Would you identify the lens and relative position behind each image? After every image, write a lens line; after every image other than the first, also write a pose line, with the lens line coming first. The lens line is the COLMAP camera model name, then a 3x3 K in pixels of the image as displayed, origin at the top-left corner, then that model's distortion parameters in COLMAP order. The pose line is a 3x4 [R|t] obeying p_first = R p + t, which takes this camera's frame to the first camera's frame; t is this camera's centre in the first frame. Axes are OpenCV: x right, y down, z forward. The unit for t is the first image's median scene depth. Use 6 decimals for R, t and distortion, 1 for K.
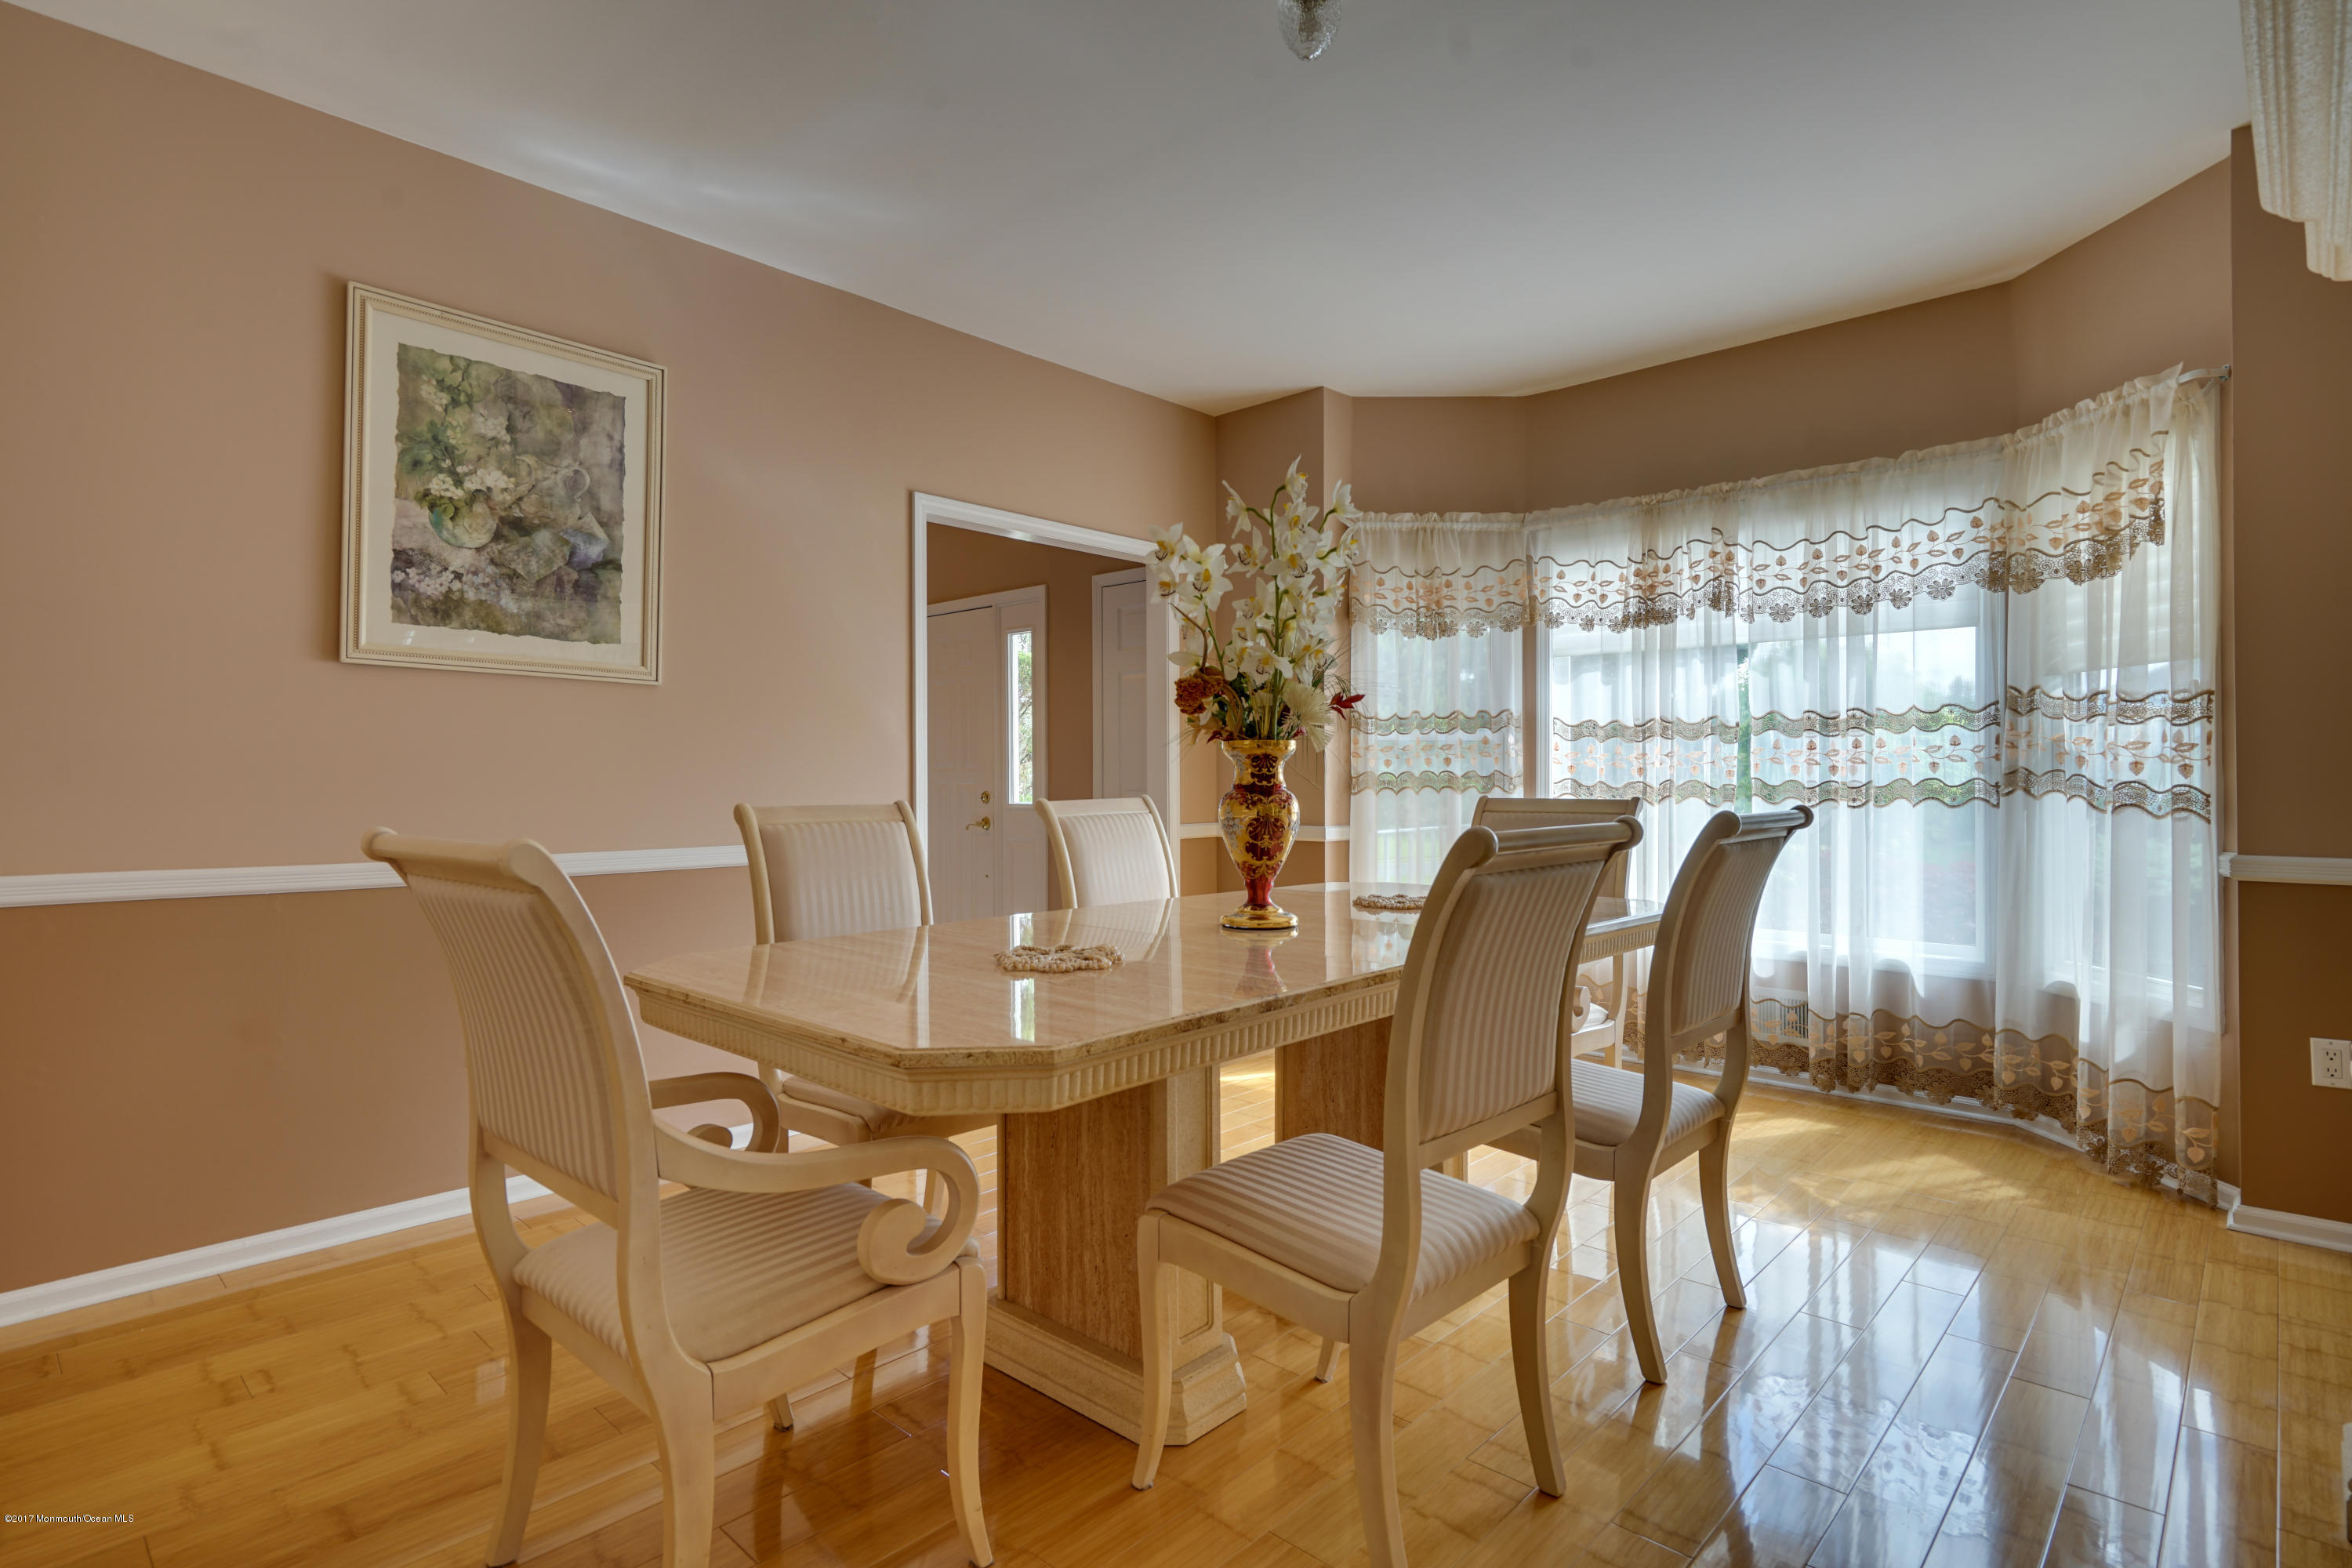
lens RADIAL K [[1198.5, 0, 1178.1], [0, 1198.5, 778.4], [0, 0, 1]] dist [-0.000200, -0.000018]
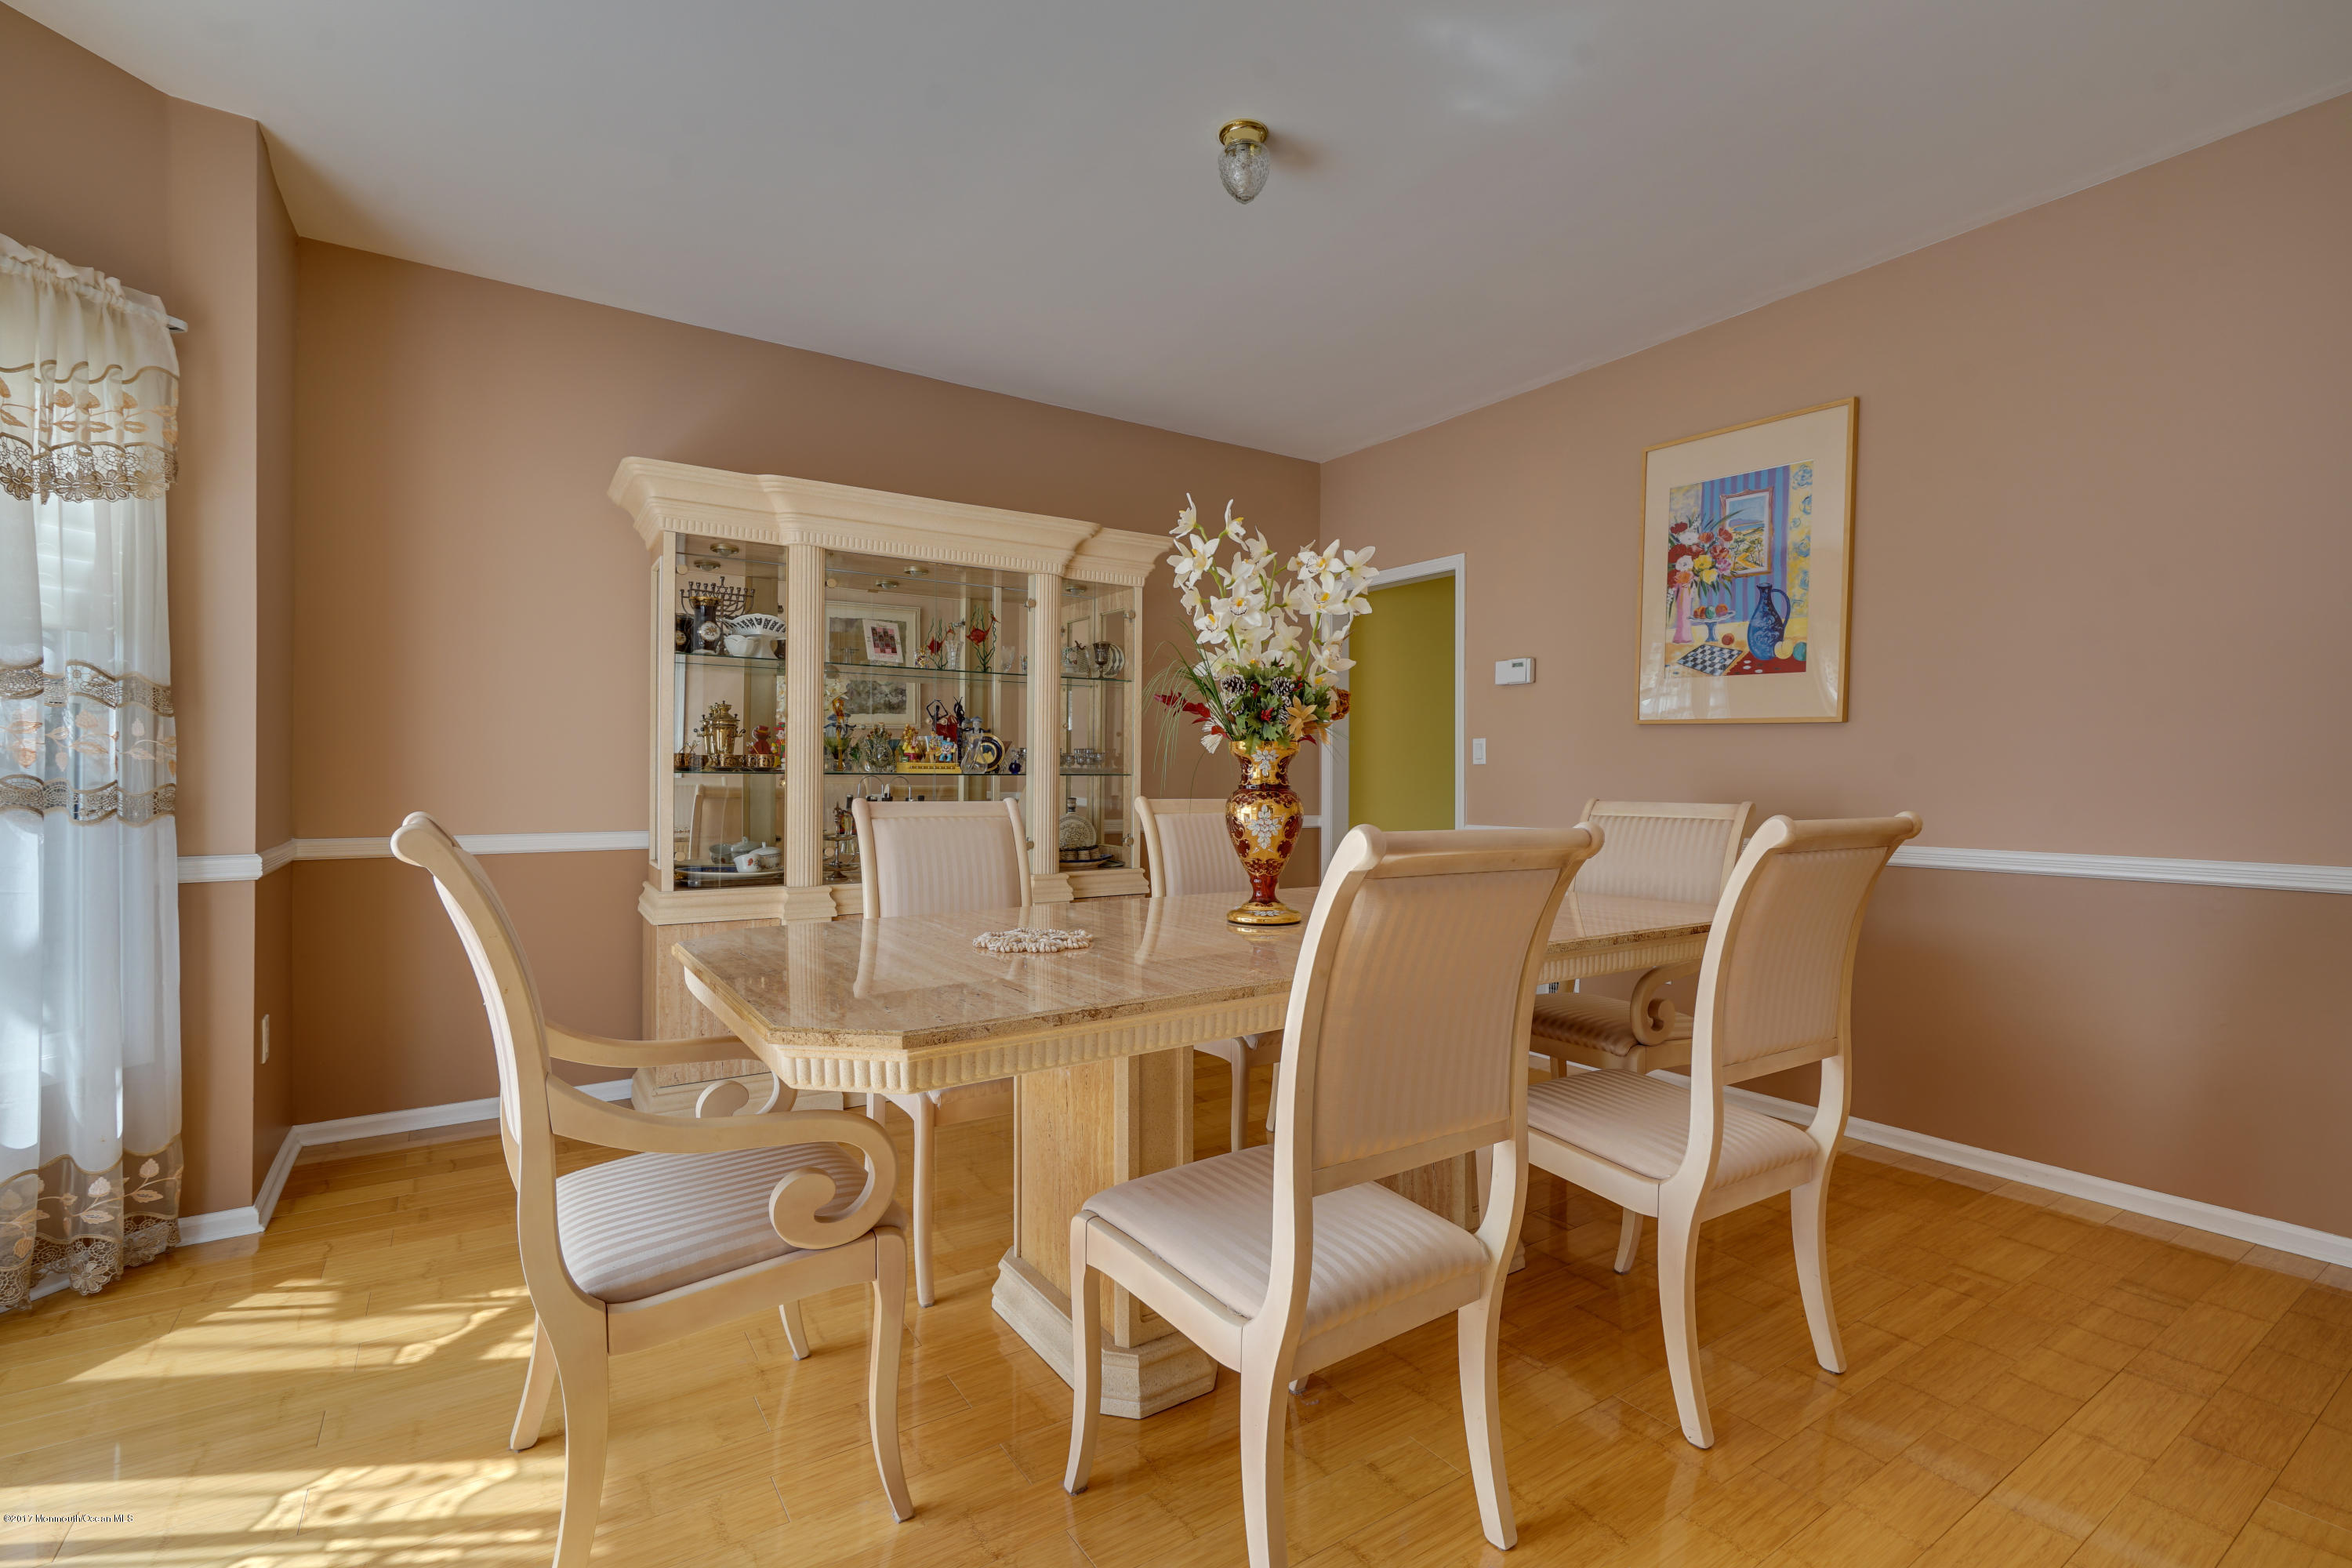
lens RADIAL K [[1057.5, 0, 1176.4], [0, 1057.5, 785.2], [0, 0, 1]] dist [0.000996, 0.000122]
pose [[-0.972273, -0.001502, 0.233845, -0.059912], [-0.000322, 0.999987, 0.005085, 0.000626], [-0.233849, 0.004868, -0.972261, 1.562813]]
